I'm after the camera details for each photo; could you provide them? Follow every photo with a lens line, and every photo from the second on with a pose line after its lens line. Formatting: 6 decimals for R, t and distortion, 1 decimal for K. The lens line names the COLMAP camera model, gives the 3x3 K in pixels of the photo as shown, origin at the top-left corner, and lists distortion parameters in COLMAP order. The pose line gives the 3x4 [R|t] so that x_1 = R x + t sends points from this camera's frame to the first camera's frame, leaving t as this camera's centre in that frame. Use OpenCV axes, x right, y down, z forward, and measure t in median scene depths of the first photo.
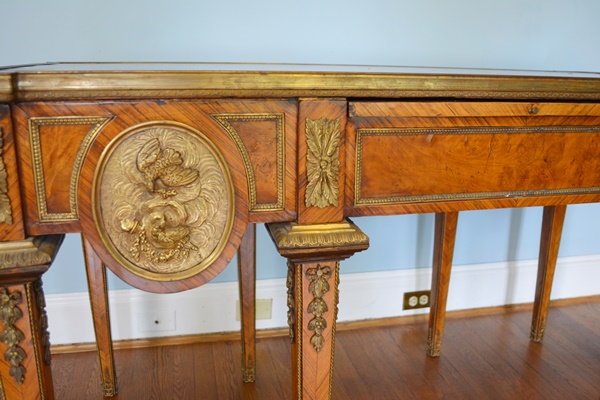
lens RADIAL K [[535.2, 0, 300.0], [0, 535.2, 200.0], [0, 0, 1]] dist [-0.076015, 0.002325]
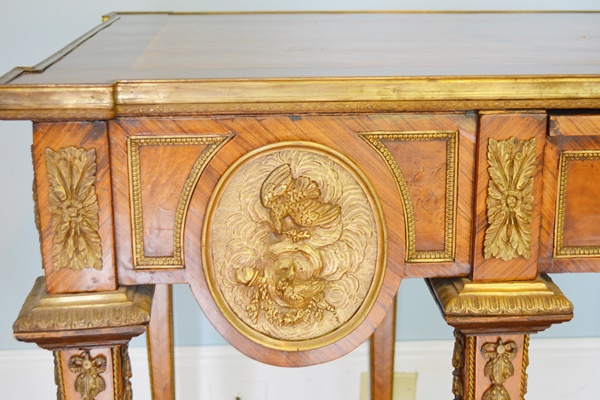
lens RADIAL K [[915.6, 0, 300.0], [0, 915.6, 200.0], [0, 0, 1]] dist [-0.016864, -0.074399]
pose [[0.984952, 0.027657, -0.170600, -0.026665], [-0.026629, 0.999611, 0.008312, -0.072106], [0.170764, -0.003644, 0.985305, -0.270142]]
